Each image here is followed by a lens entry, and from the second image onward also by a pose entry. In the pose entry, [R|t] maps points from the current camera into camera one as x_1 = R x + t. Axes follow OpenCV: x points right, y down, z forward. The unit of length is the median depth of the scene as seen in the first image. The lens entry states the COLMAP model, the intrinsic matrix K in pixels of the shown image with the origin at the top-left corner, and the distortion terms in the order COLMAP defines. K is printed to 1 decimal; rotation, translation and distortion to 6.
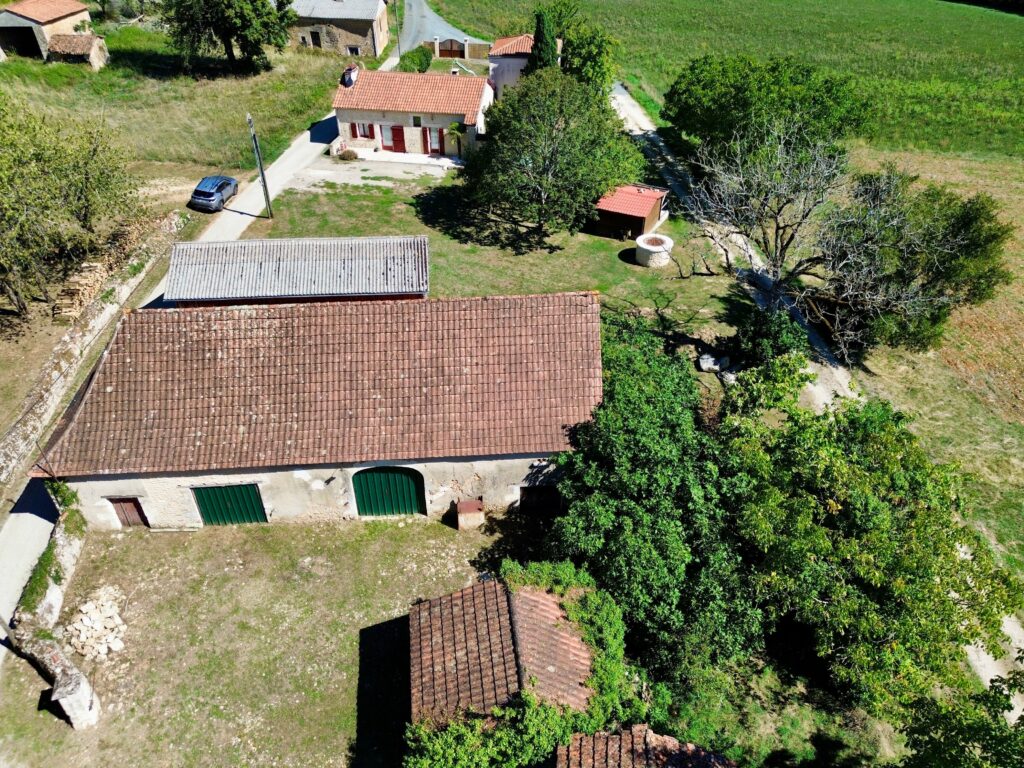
lens RADIAL K [[728.8, 0, 512.8], [0, 728.8, 389.6], [0, 0, 1]] dist [0.044394, -0.029841]
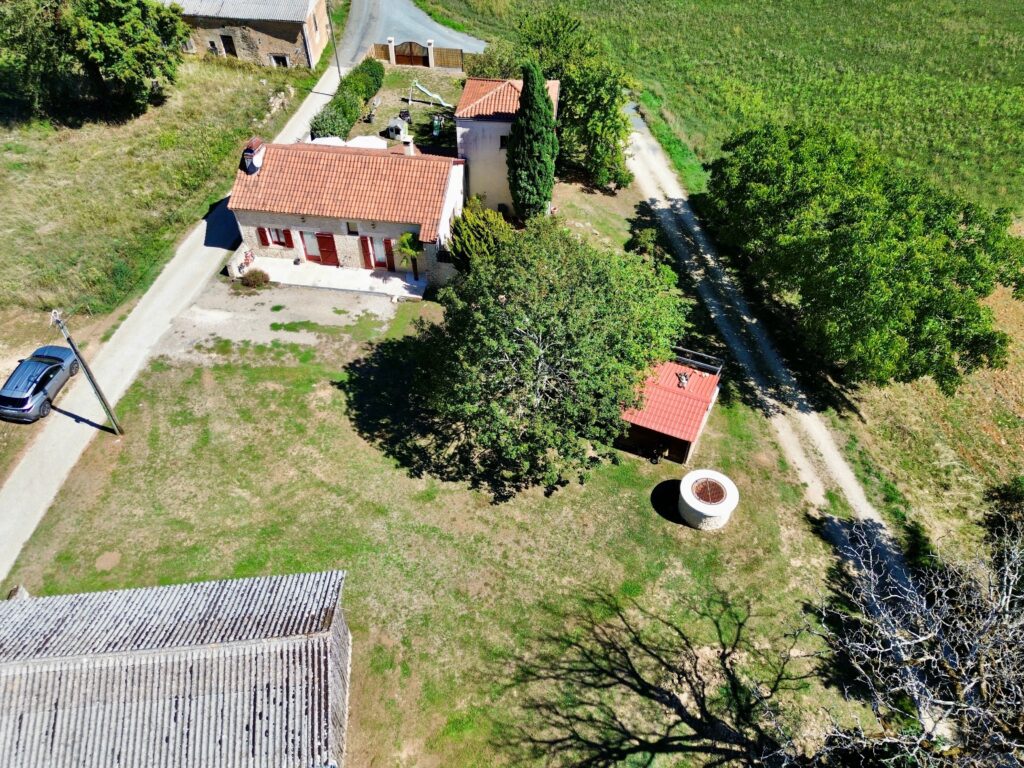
lens RADIAL K [[728.8, 0, 512.5], [0, 728.8, 381.4], [0, 0, 1]] dist [0.044394, -0.029841]
pose [[0.999848, -0.012094, 0.012521, 0.010281], [0.010672, 0.994094, 0.107998, -0.292217], [-0.013753, -0.107848, 0.994072, 0.291804]]
